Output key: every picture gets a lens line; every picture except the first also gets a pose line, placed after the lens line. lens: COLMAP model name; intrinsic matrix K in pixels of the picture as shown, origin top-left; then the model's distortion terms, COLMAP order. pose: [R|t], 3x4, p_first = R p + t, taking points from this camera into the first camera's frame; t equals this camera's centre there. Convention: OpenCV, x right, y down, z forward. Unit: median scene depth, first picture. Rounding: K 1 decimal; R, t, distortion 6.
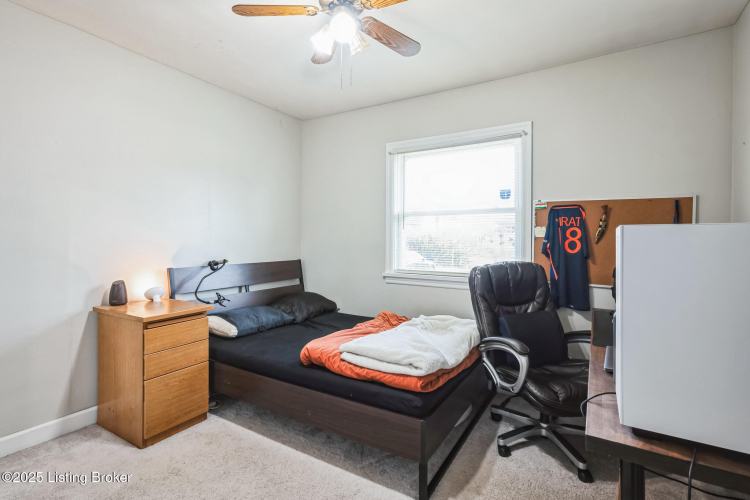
lens RADIAL K [[358.3, 0, 374.3], [0, 358.3, 245.2], [0, 0, 1]] dist [0.003947, 0.000561]
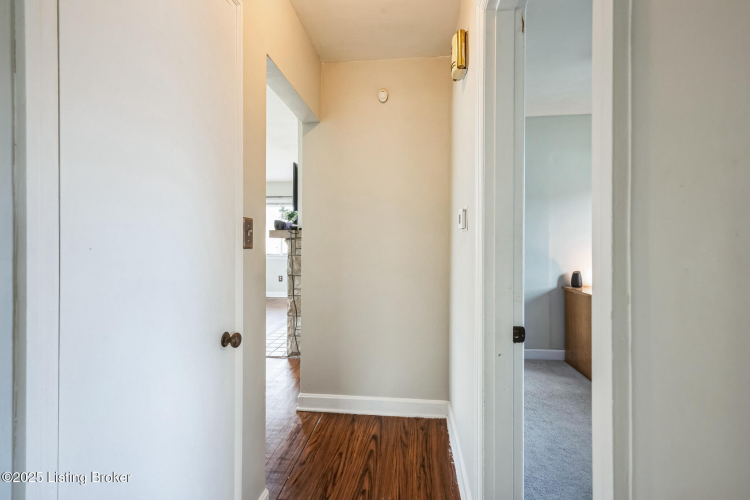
lens RADIAL K [[358.3, 0, 374.5], [0, 358.3, 247.6], [0, 0, 1]] dist [0.003947, 0.000561]
pose [[0.423430, -0.007412, -0.905899, 0.307351], [0.002519, 0.999972, -0.007004, 0.005695], [0.905925, 0.000683, 0.423437, -0.427199]]
